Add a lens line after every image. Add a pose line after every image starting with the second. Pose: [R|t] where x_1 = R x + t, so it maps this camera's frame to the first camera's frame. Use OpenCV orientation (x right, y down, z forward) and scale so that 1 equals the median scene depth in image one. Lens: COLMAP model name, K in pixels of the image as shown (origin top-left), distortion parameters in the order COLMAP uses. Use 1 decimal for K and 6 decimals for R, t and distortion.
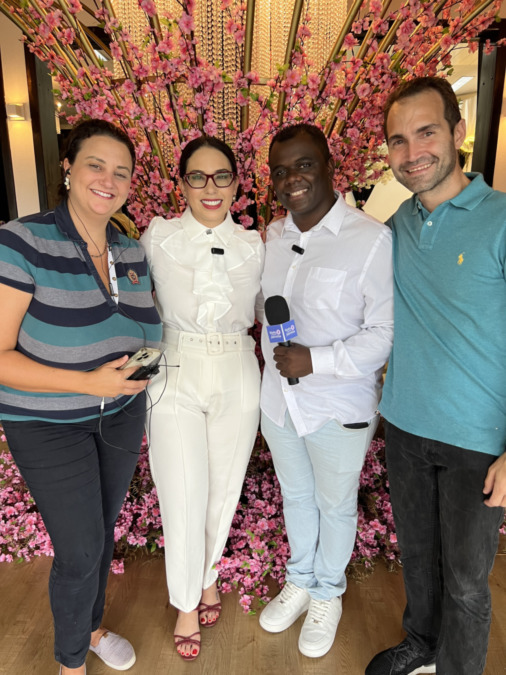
lens RADIAL K [[509.7, 0, 254.6], [0, 509.7, 345.7], [0, 0, 1]] dist [0.051469, -0.061022]
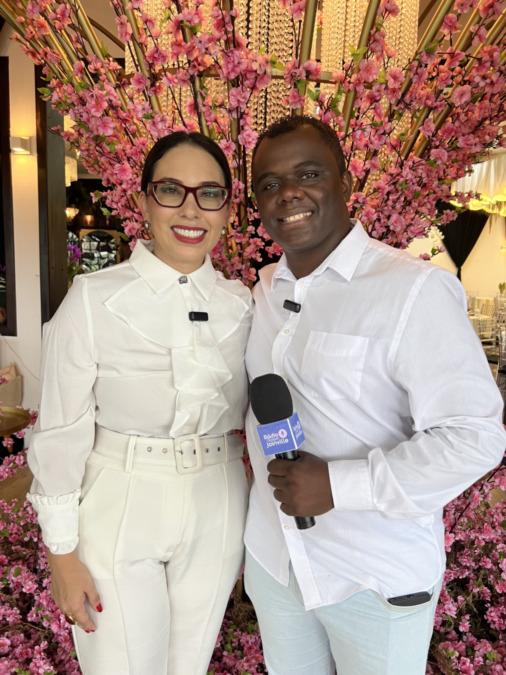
lens RADIAL K [[509.7, 0, 254.6], [0, 509.7, 345.7], [0, 0, 1]] dist [0.051469, -0.061022]
pose [[0.999186, 0.036914, -0.016274, -0.054889], [-0.038376, 0.994124, -0.101216, -0.061809], [0.012442, 0.101758, 0.994731, 0.314845]]
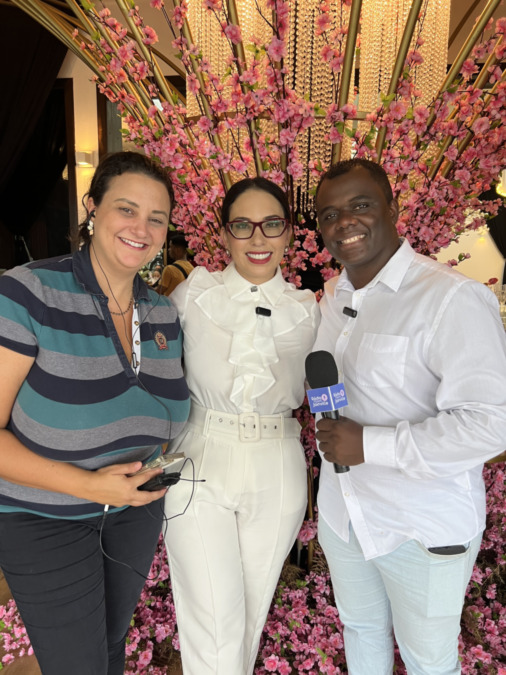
lens RADIAL K [[509.7, 0, 254.6], [0, 509.7, 345.7], [0, 0, 1]] dist [0.051469, -0.061022]
pose [[0.994642, 0.033616, -0.097761, -0.060264], [-0.041925, 0.995564, -0.084225, -0.054289], [0.094496, 0.087873, 0.991640, 0.169200]]
